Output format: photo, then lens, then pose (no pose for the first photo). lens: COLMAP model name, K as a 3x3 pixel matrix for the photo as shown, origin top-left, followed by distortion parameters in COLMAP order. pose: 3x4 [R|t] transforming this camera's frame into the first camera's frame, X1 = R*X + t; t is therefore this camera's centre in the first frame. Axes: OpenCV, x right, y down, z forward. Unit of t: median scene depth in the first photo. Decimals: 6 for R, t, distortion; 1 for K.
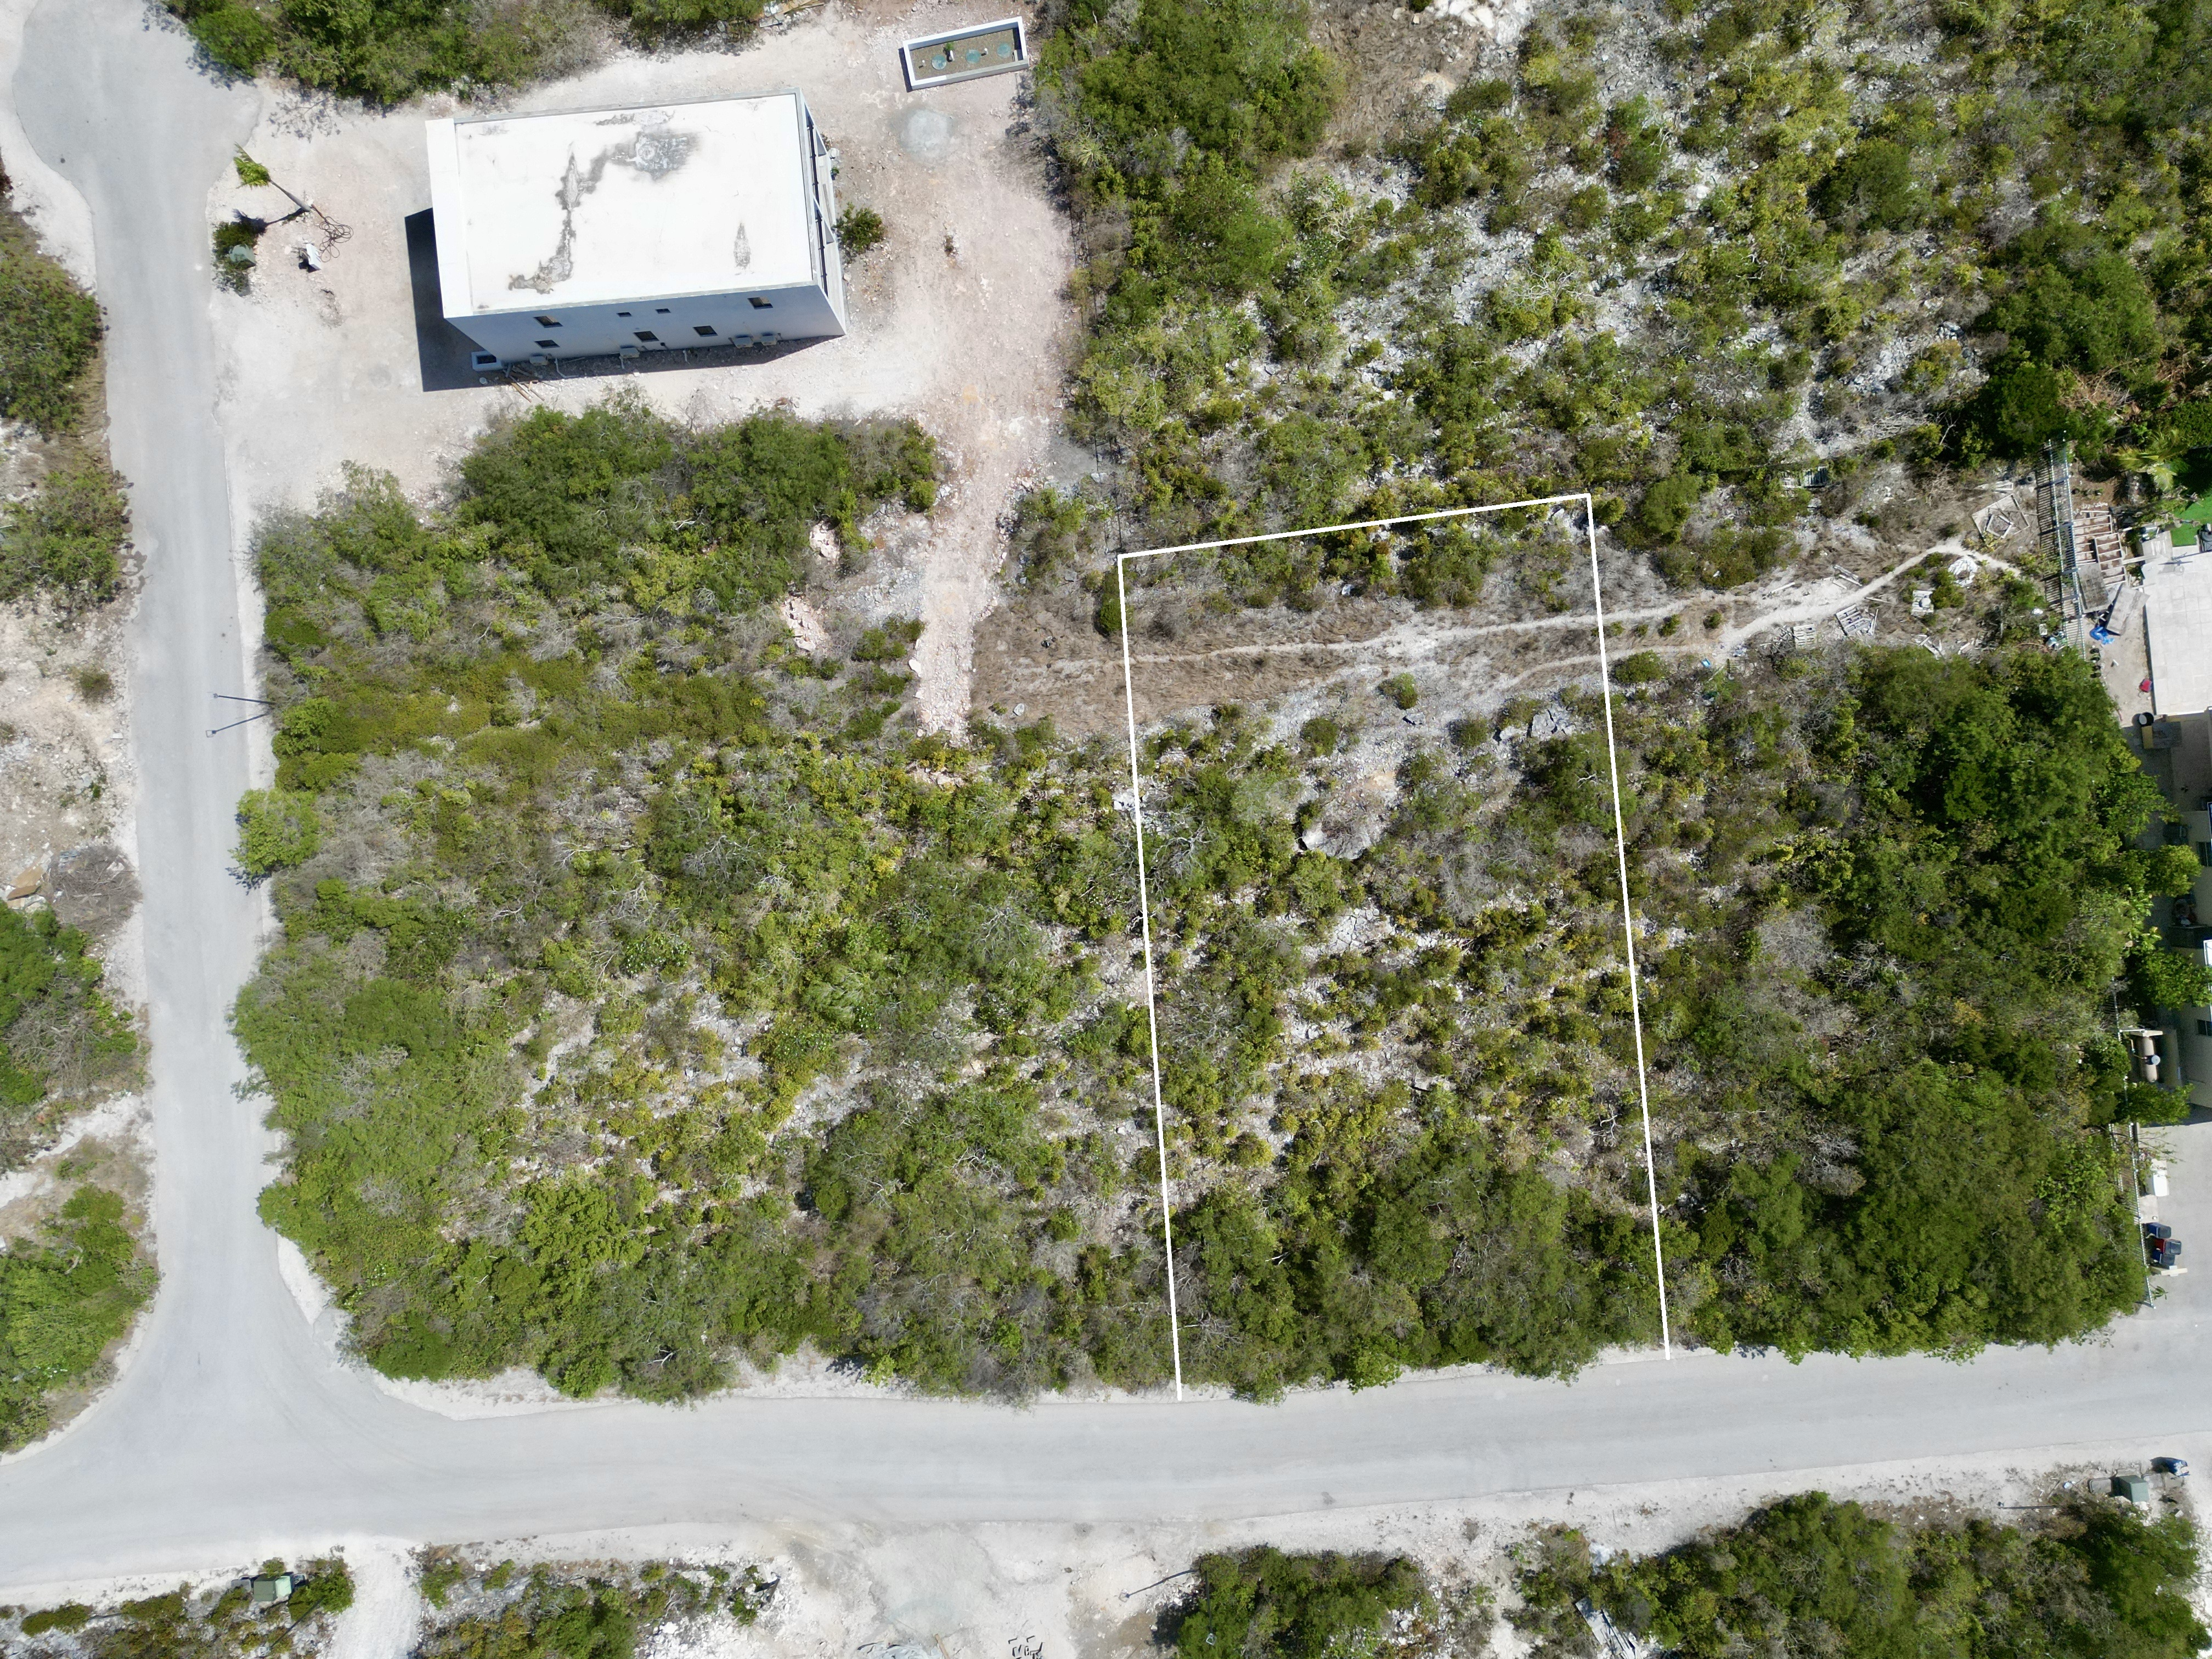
lens RADIAL K [[1578.4, 0, 1116.8], [0, 1578.4, 833.0], [0, 0, 1]] dist [0.069413, -0.065234]
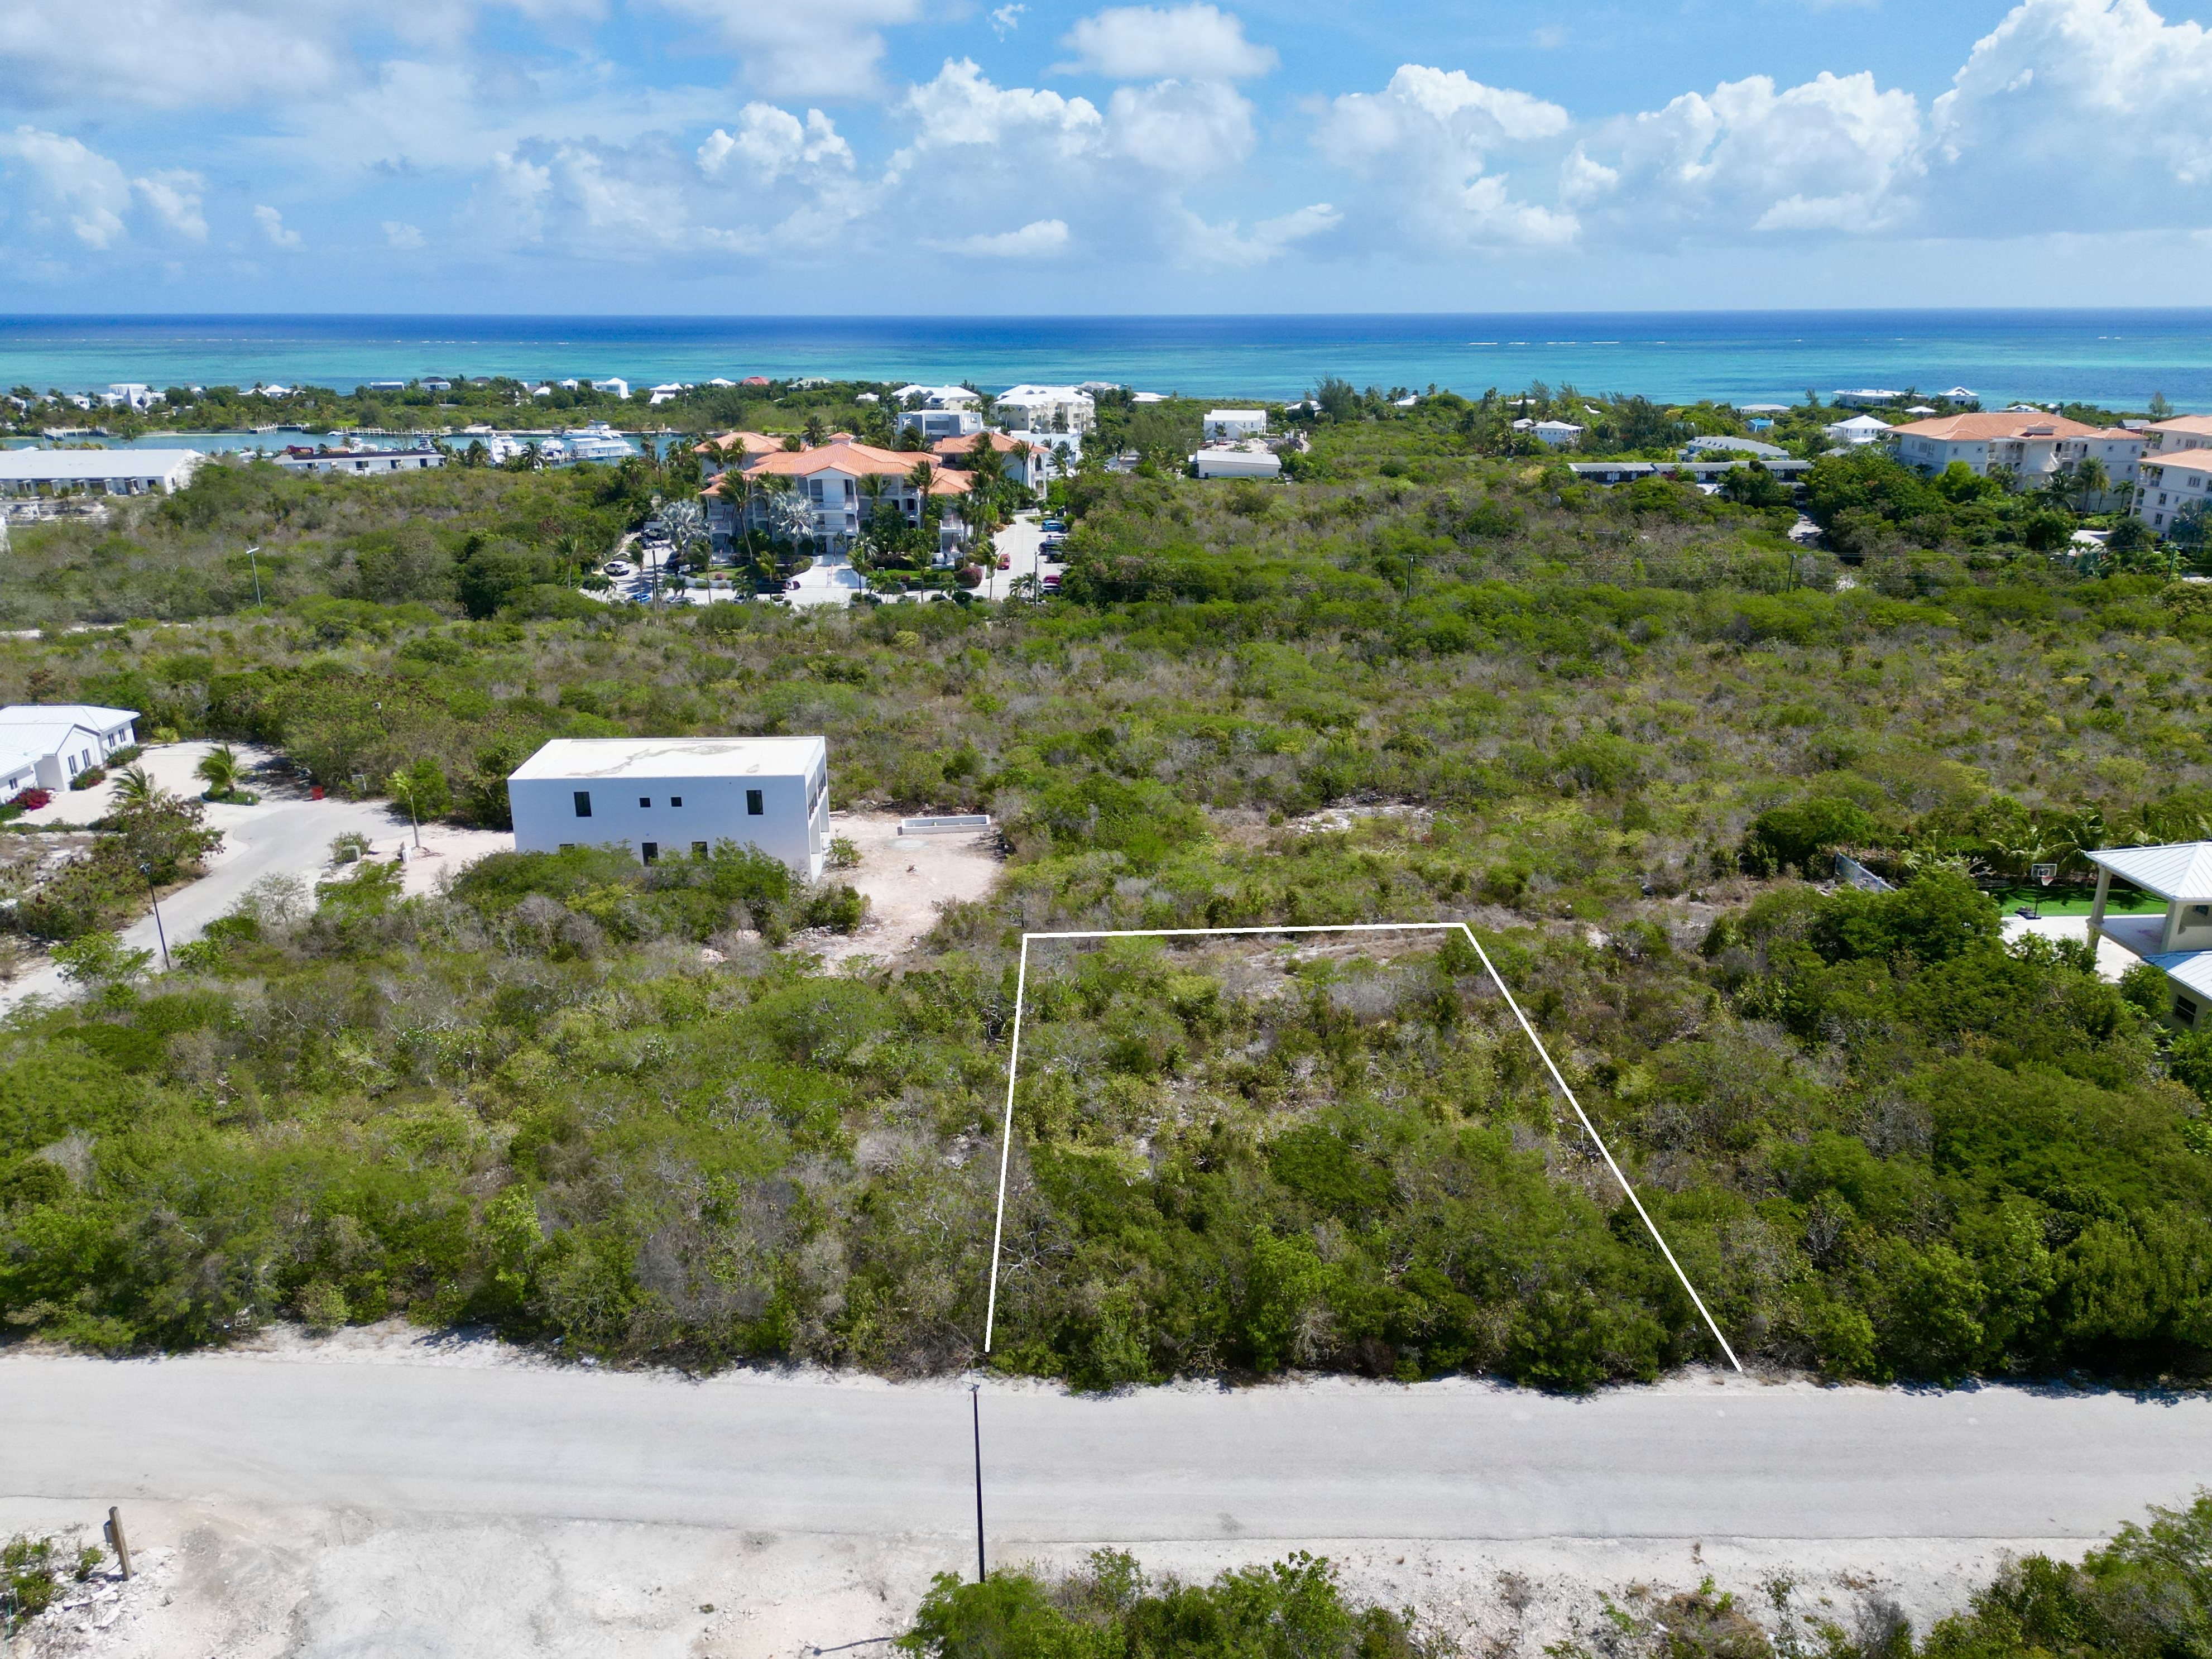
lens RADIAL K [[1578.4, 0, 1100.7], [0, 1578.4, 849.1], [0, 0, 1]] dist [0.069413, -0.065234]
pose [[0.998679, 0.028898, -0.042477, 0.105175], [-0.049544, 0.322944, -0.945120, 0.846509], [-0.013595, 0.945977, 0.323949, 0.614758]]
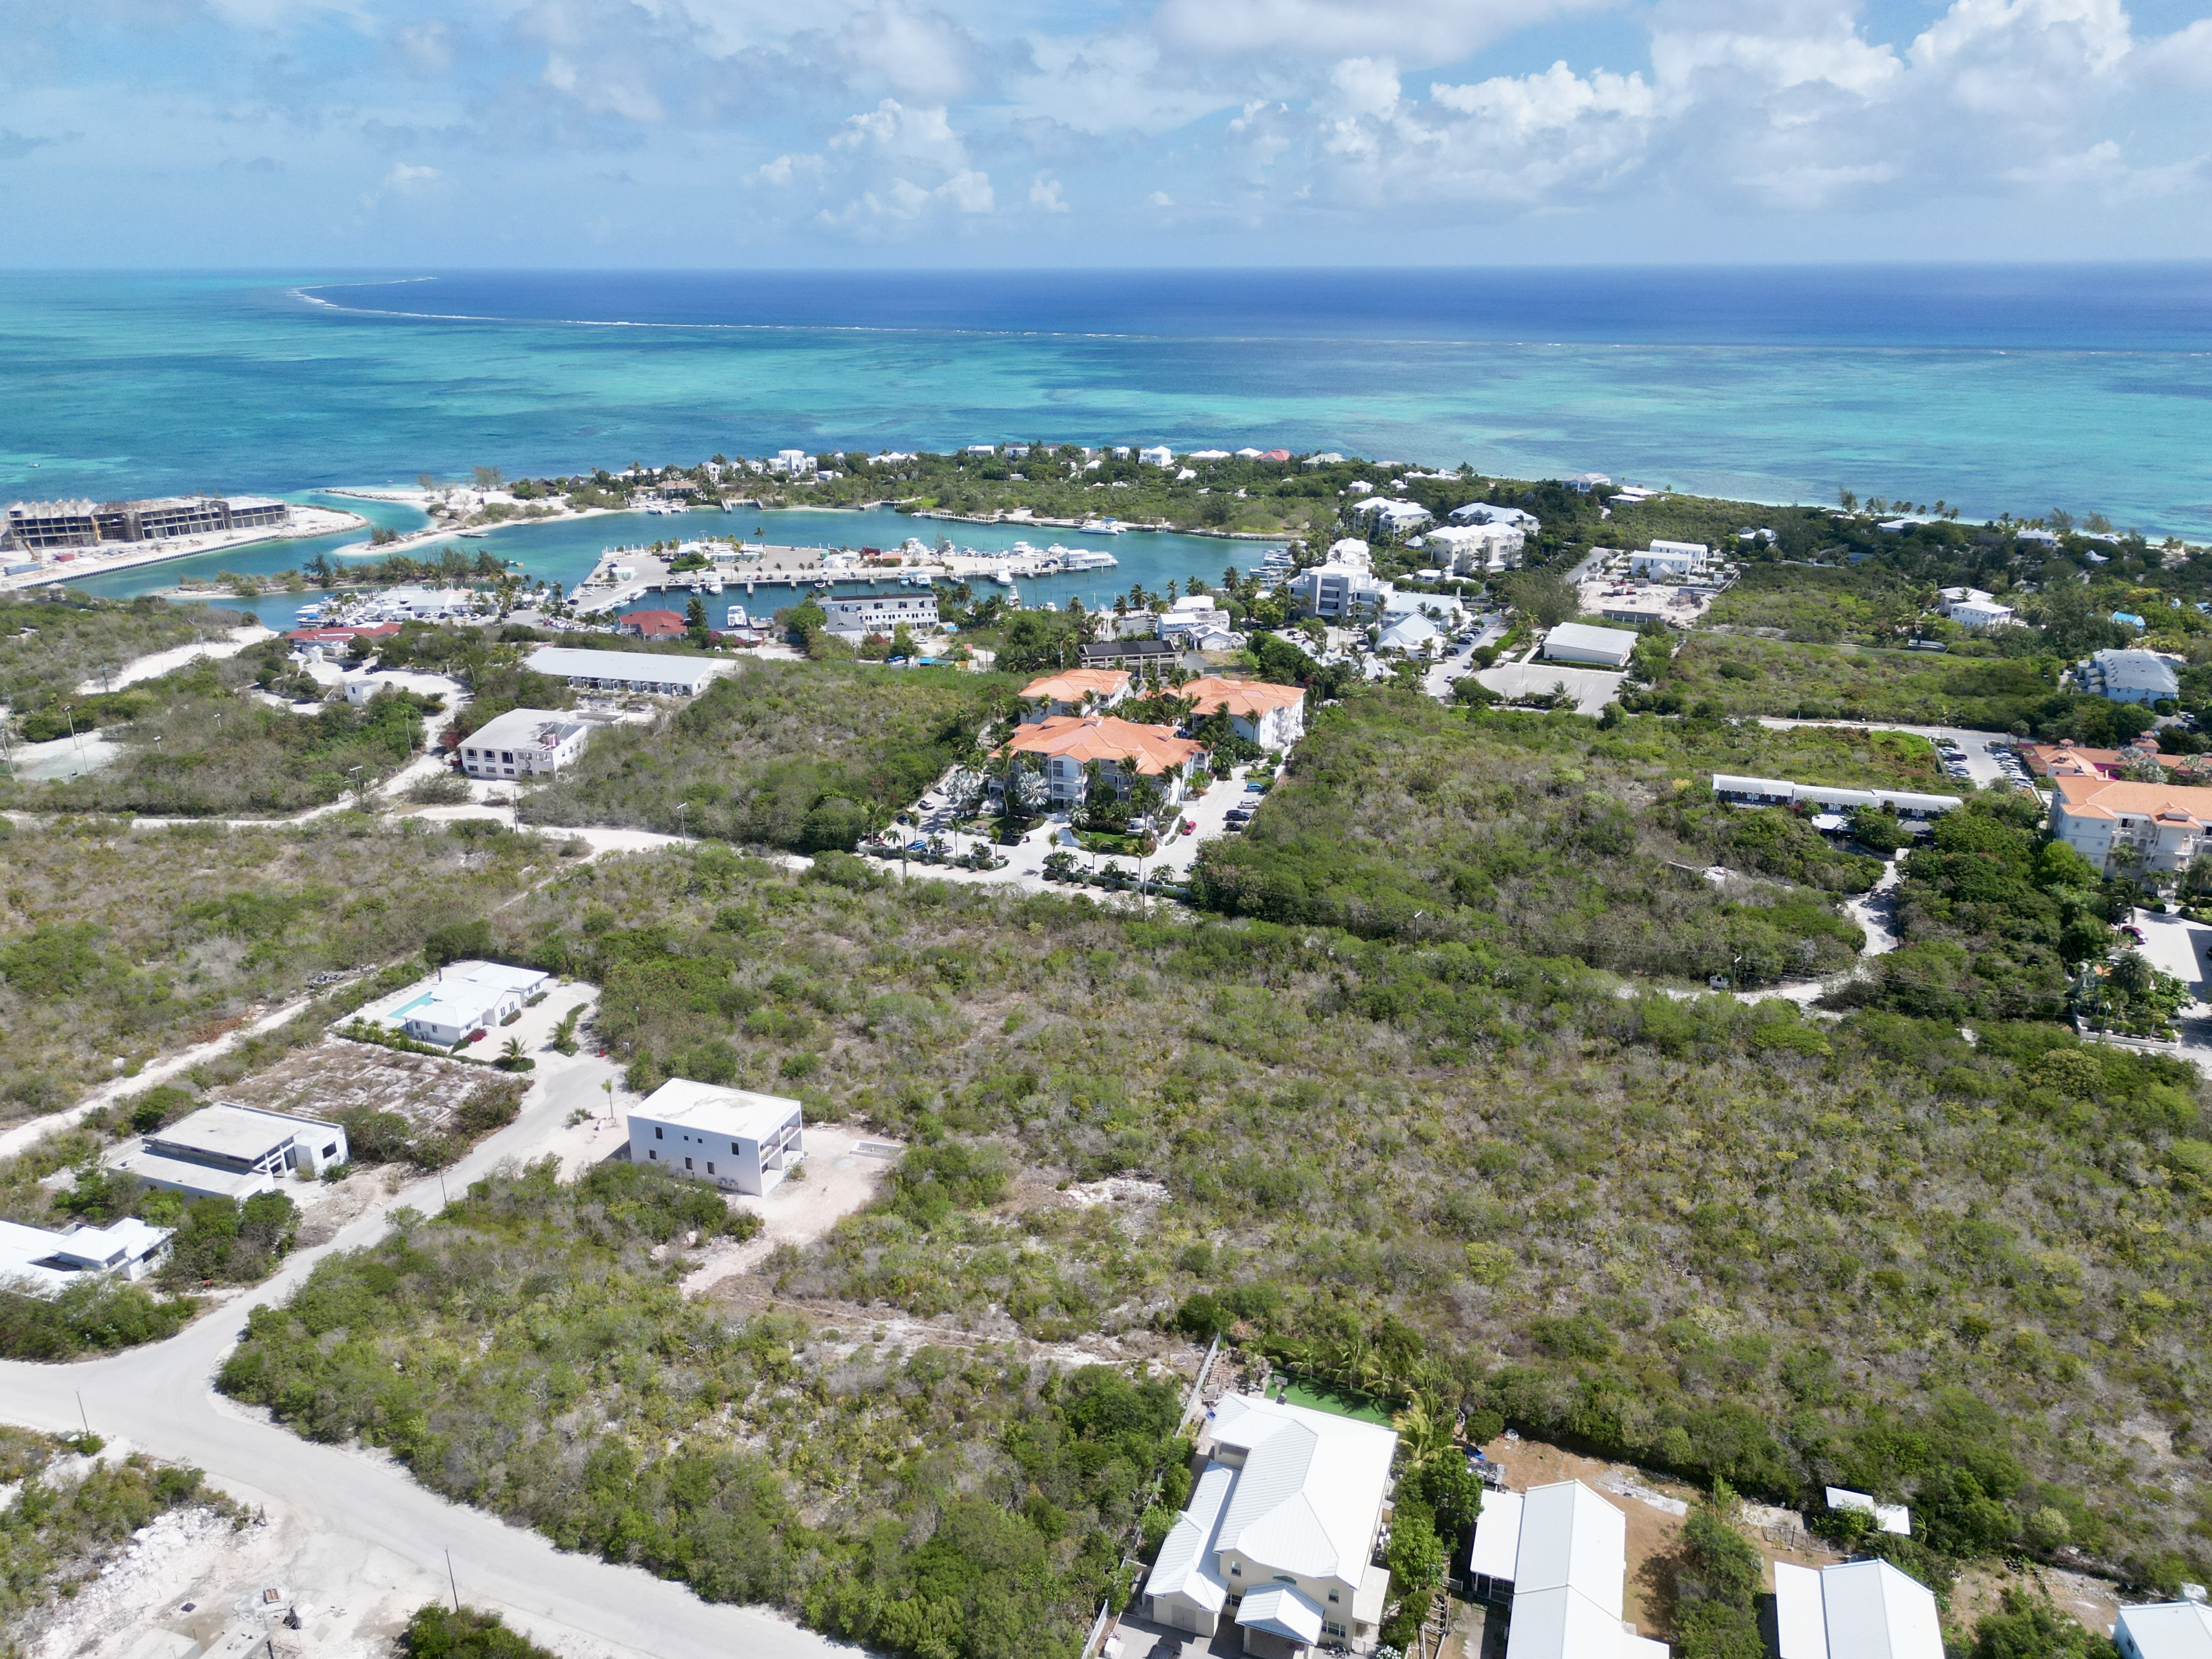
lens RADIAL K [[1578.3, 0, 1083.2], [0, 1578.3, 851.9], [0, 0, 1]] dist [0.069413, -0.065234]
pose [[0.898352, 0.161396, -0.408552, 1.122818], [-0.439268, 0.324185, -0.837823, 1.261156], [-0.002775, 0.932124, 0.362128, -0.267023]]
